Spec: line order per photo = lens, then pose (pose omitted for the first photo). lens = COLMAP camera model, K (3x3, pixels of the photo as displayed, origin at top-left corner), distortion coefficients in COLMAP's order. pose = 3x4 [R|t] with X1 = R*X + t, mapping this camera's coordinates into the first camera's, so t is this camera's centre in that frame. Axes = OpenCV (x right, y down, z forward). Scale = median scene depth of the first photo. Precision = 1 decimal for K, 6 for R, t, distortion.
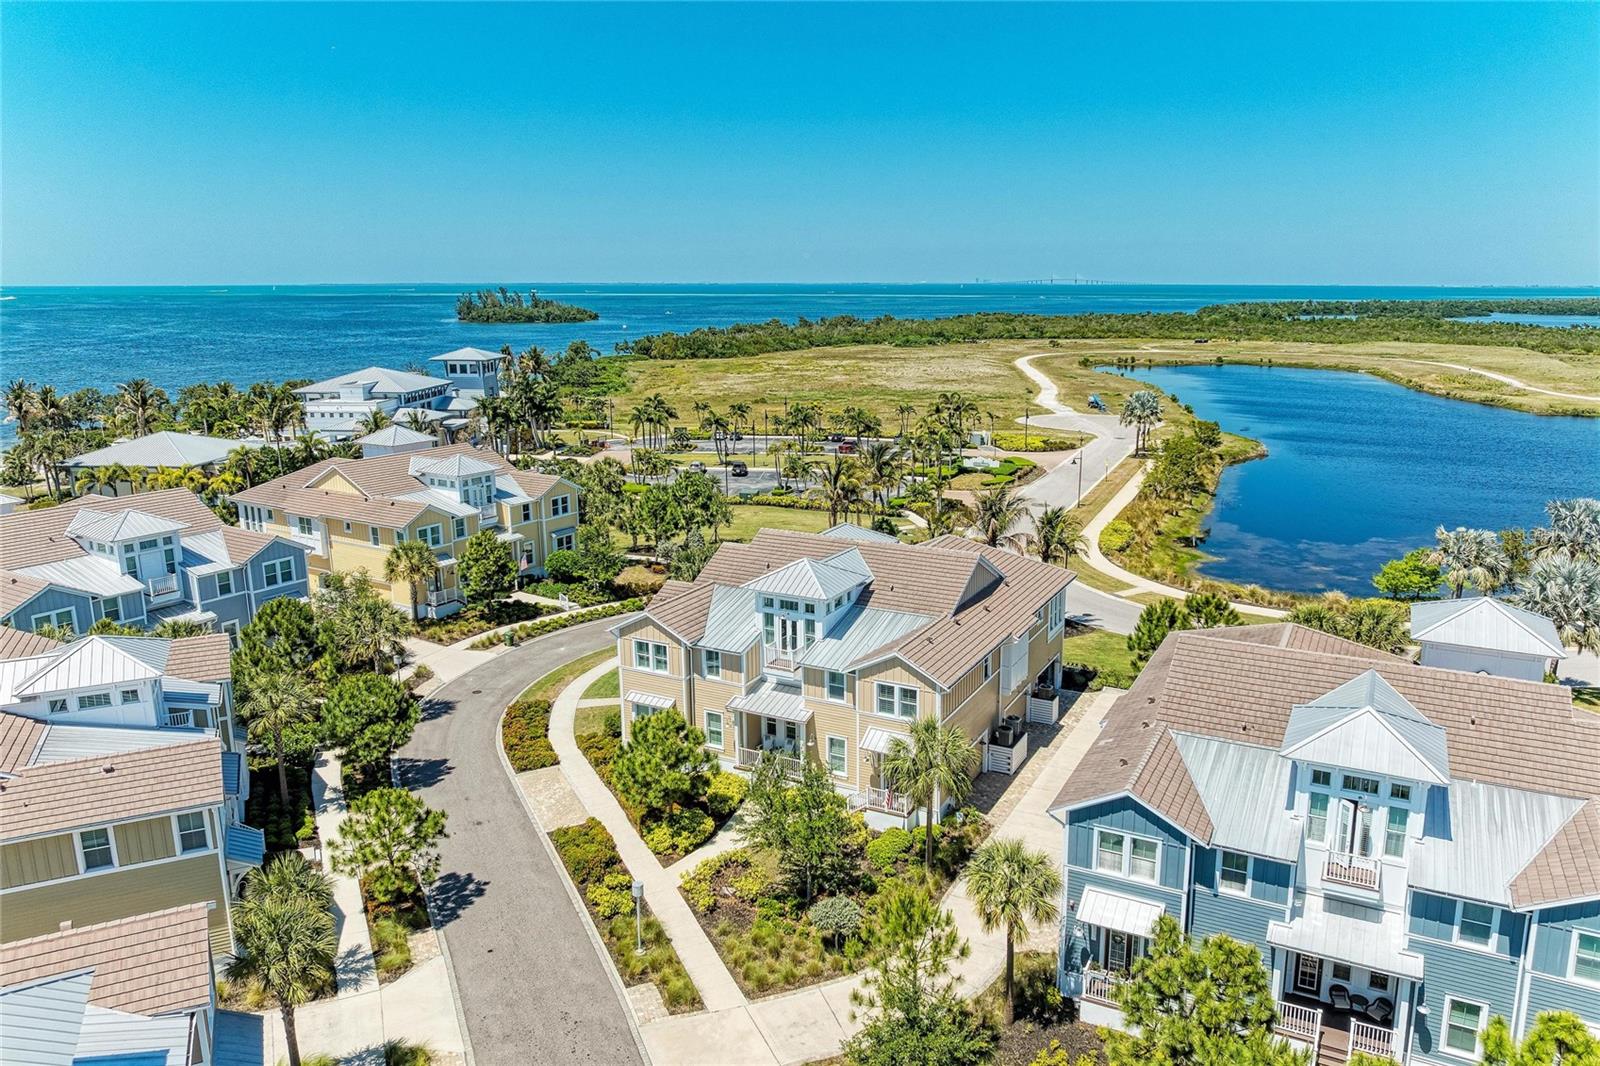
lens RADIAL K [[1115.8, 0, 800.0], [0, 1115.8, 533.0], [0, 0, 1]] dist [-0.008750, -0.006622]
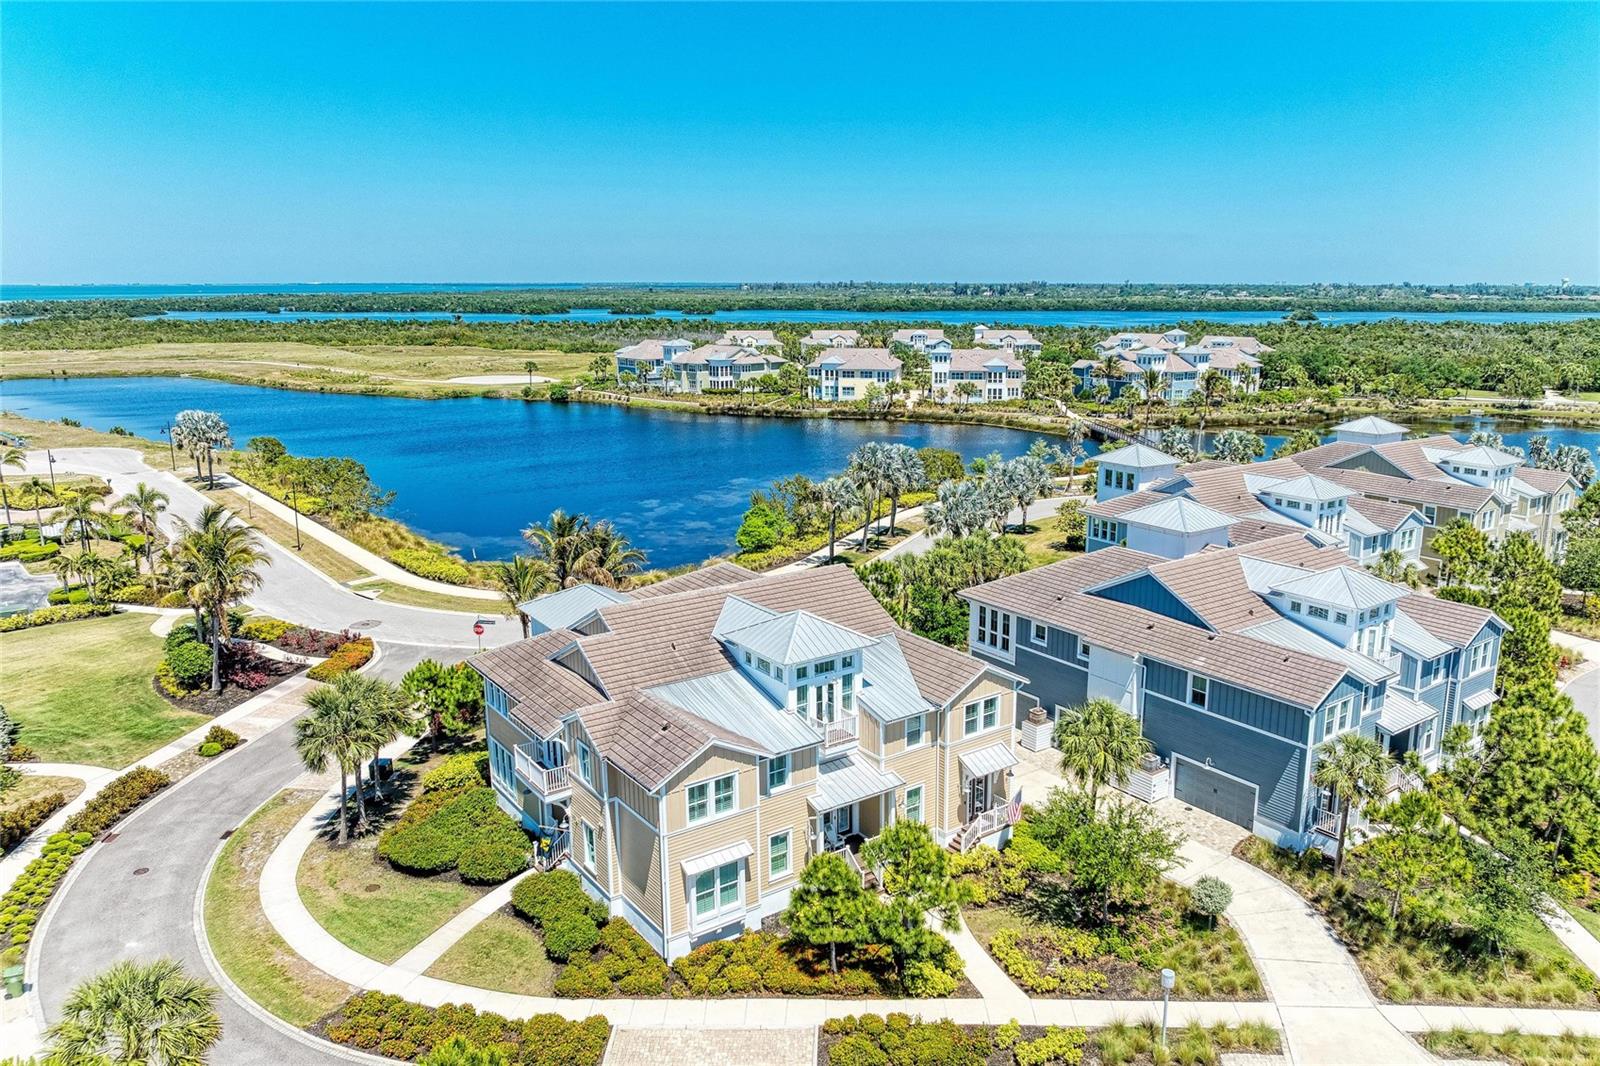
lens RADIAL K [[1140.7, 0, 800.0], [0, 1140.7, 533.0], [0, 0, 1]] dist [-0.000148, -0.000253]
pose [[0.445748, -0.194709, 0.873726, -0.640732], [0.198378, 0.973274, 0.115687, -0.117580], [-0.872900, 0.121761, 0.472461, 0.512240]]
